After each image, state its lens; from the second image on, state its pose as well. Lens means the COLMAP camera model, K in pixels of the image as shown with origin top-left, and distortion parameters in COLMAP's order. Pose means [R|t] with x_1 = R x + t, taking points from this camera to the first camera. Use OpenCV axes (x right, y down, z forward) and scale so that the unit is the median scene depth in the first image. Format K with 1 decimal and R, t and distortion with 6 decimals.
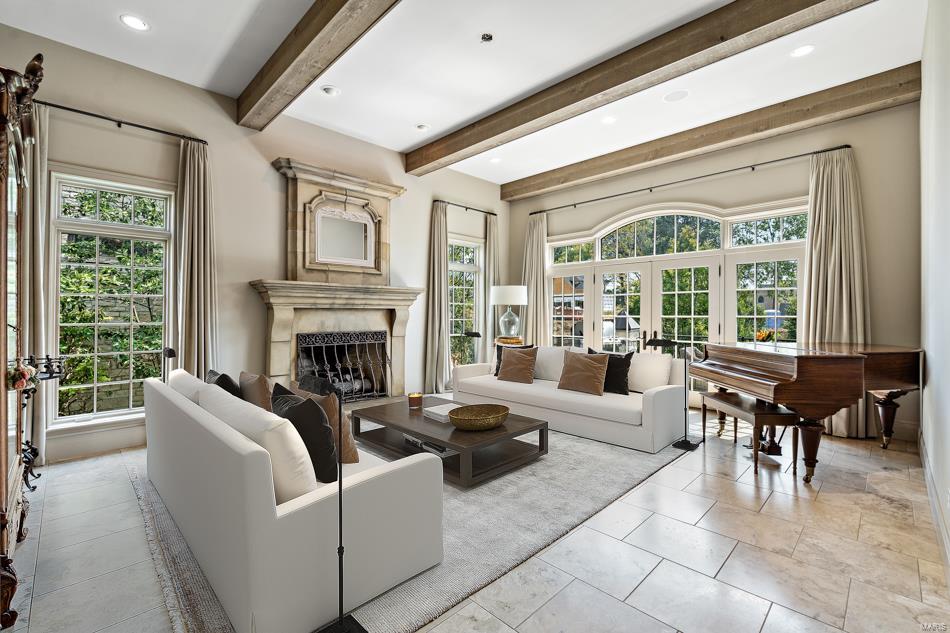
lens RADIAL K [[412.7, 0, 478.3], [0, 412.7, 313.2], [0, 0, 1]] dist [0.001063, 0.000399]
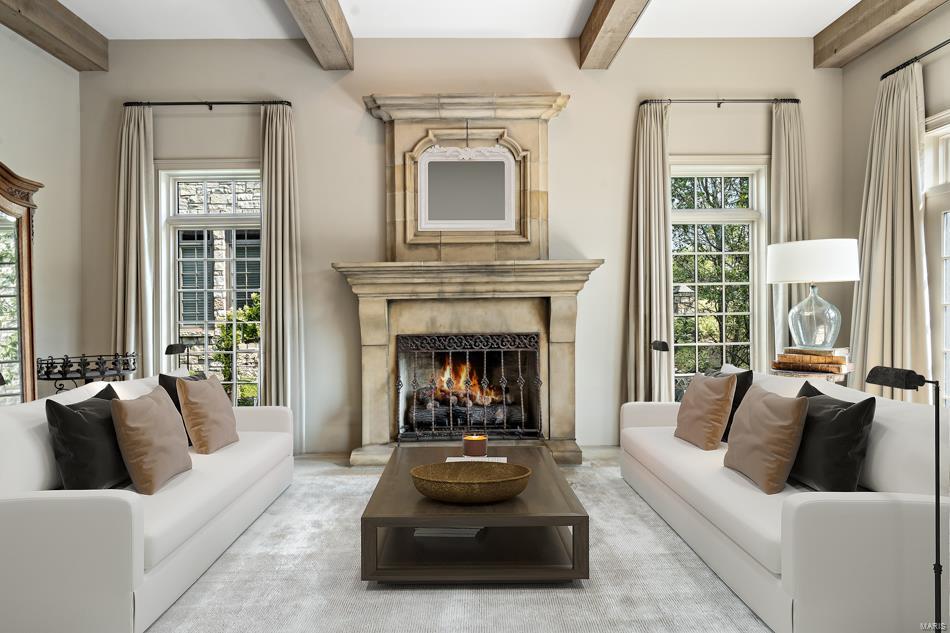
lens RADIAL K [[536.0, 0, 475.0], [0, 536.0, 316.5], [0, 0, 1]] dist [-0.003253, 0.001462]
pose [[0.728940, 0.000846, -0.684577, 0.276242], [0.016463, 0.999688, 0.018766, 0.001795], [0.684380, -0.024949, 0.728699, 0.364723]]
